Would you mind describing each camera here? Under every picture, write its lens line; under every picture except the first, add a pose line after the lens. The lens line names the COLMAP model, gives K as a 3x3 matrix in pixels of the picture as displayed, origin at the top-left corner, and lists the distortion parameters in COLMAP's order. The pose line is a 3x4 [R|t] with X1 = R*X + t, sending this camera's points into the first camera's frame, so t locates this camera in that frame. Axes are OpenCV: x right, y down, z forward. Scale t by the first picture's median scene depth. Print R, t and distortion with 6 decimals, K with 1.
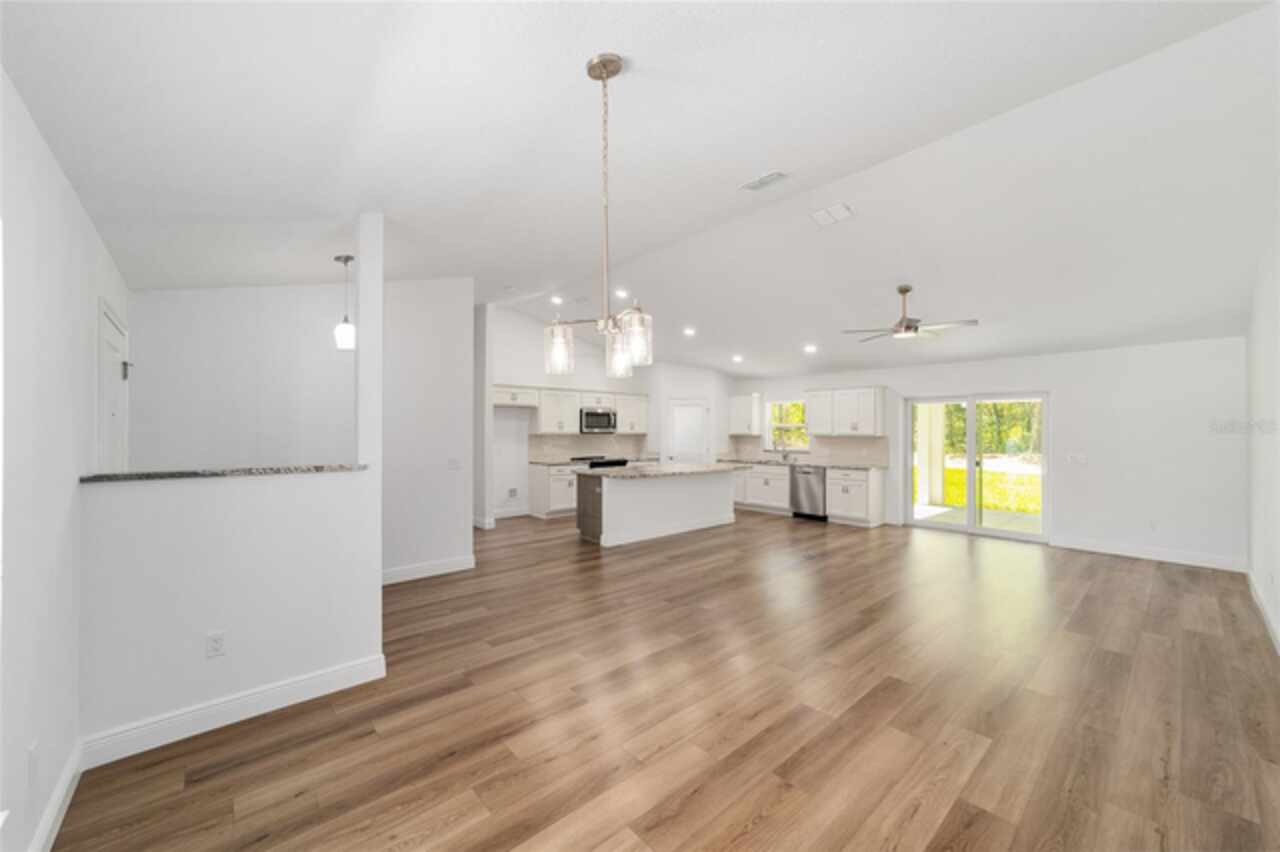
lens RADIAL K [[486.2, 0, 640.0], [0, 486.2, 426.0], [0, 0, 1]] dist [-0.000111, -0.000016]
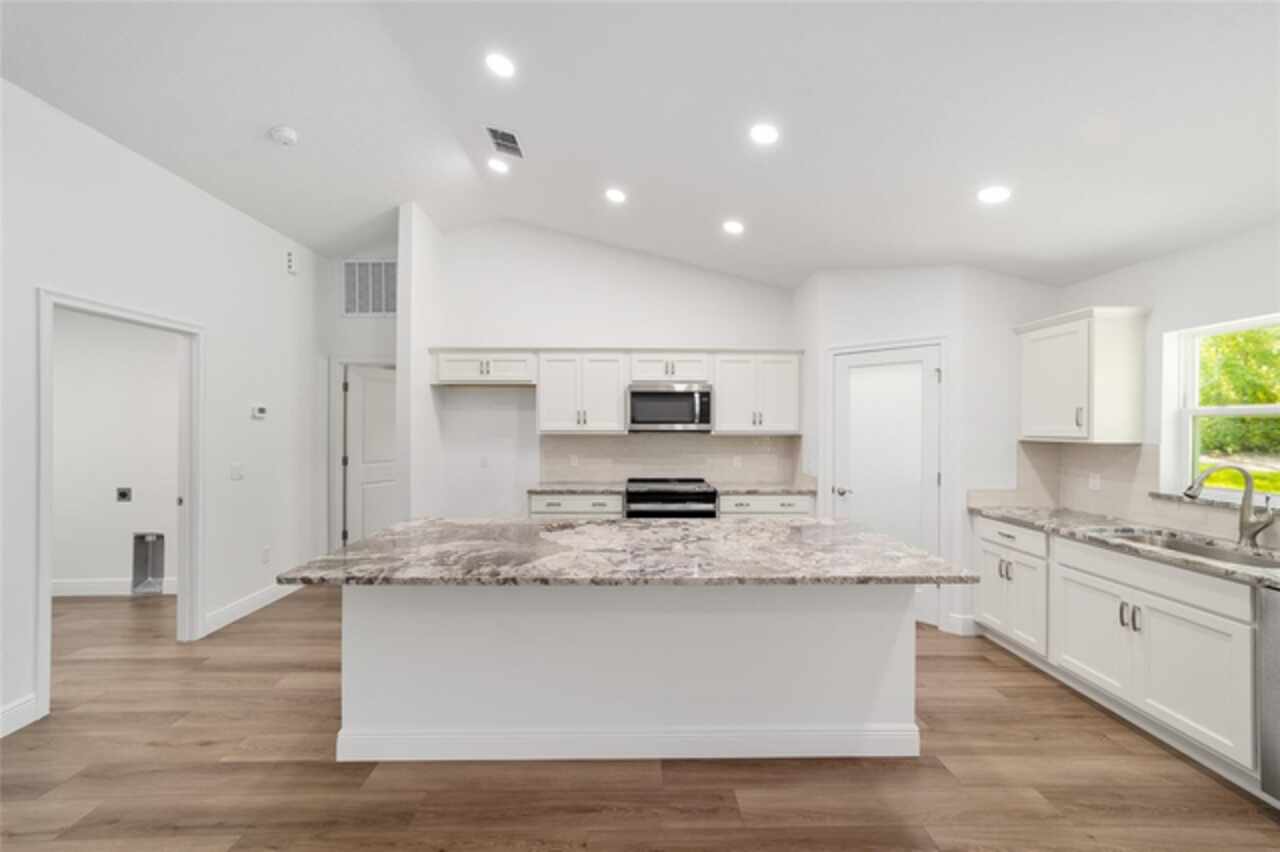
lens RADIAL K [[496.8, 0, 640.0], [0, 496.8, 426.0], [0, 0, 1]] dist [-0.000792, -0.000092]
pose [[0.761653, -0.000591, -0.647985, 0.220319], [0.004589, 0.999979, 0.004482, 0.005461], [0.647969, -0.006387, 0.761640, 0.580386]]
